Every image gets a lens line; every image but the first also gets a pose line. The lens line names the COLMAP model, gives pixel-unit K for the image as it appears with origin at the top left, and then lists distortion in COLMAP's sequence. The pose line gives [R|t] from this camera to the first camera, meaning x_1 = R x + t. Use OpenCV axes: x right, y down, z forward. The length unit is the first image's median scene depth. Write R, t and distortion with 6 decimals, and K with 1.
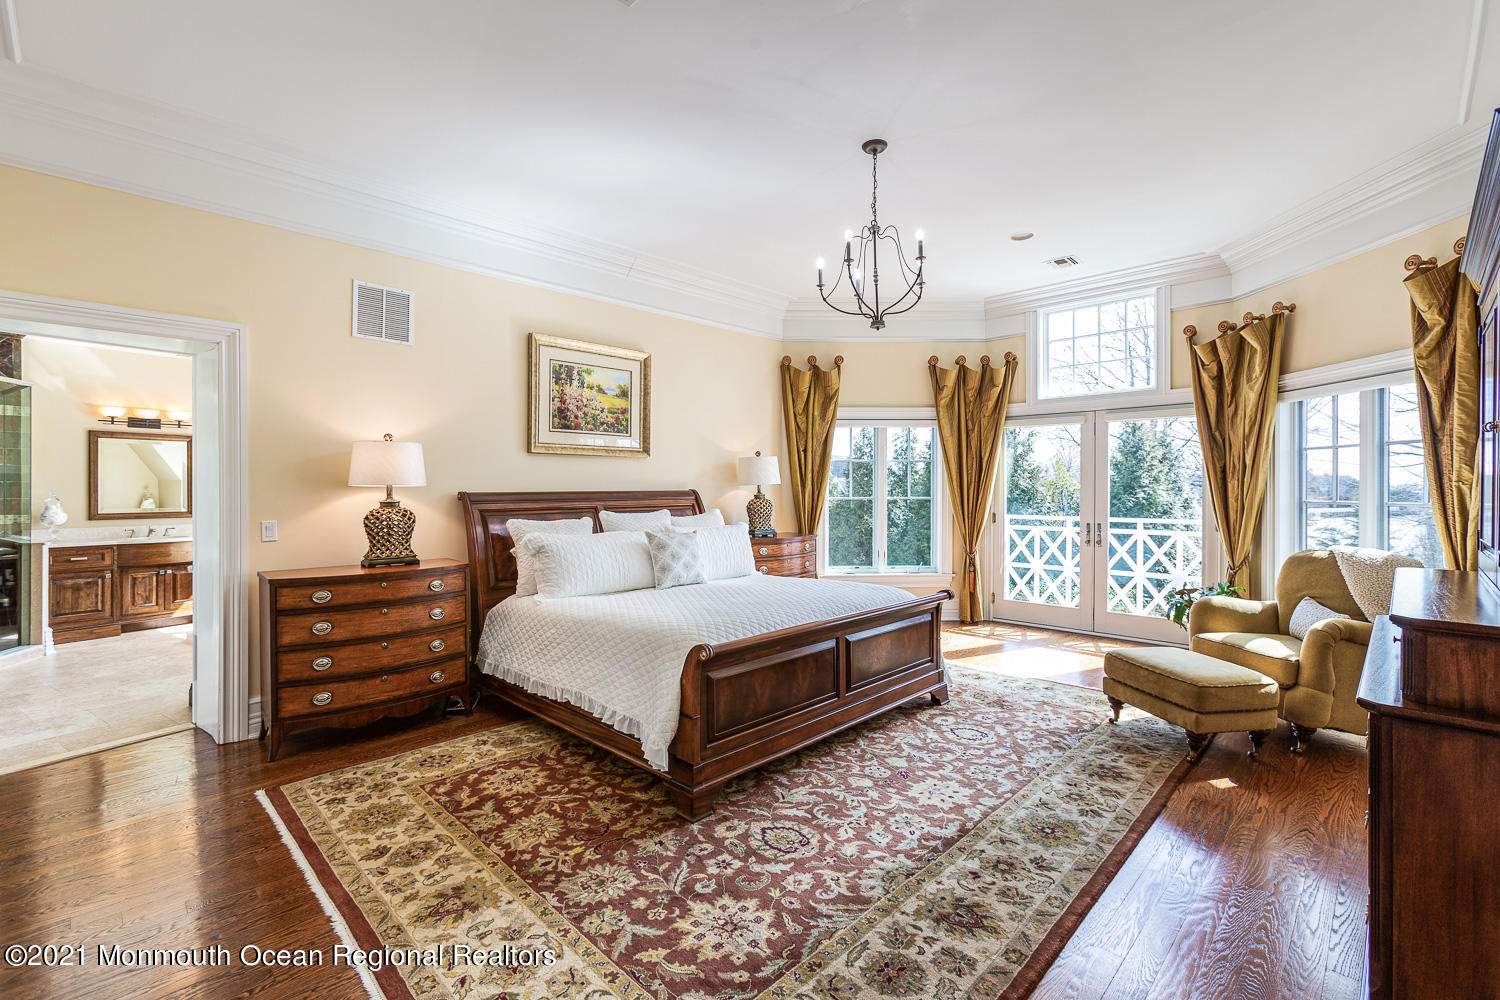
lens RADIAL K [[667.6, 0, 752.7], [0, 667.6, 489.8], [0, 0, 1]] dist [-0.003125, 0.000021]
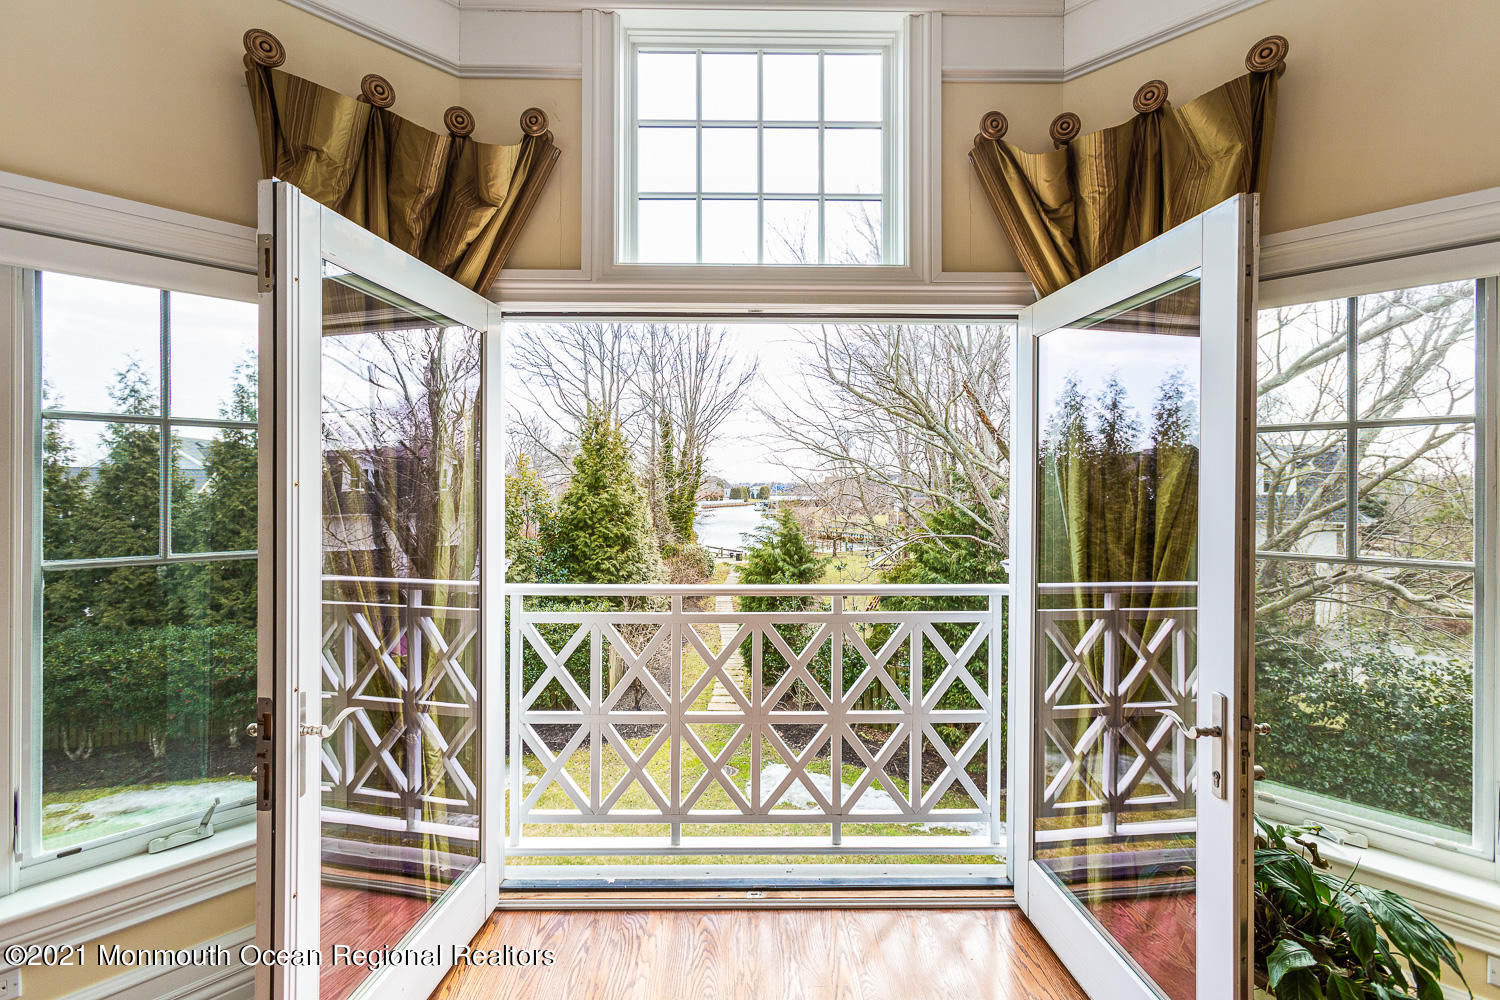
lens RADIAL K [[667.6, 0, 752.7], [0, 667.6, 489.8], [0, 0, 1]] dist [-0.003125, 0.000021]
pose [[0.702137, 0.001469, 0.712041, 0.215560], [-0.005318, 0.999981, 0.003180, -0.017287], [-0.712023, -0.006020, 0.702131, 0.664640]]
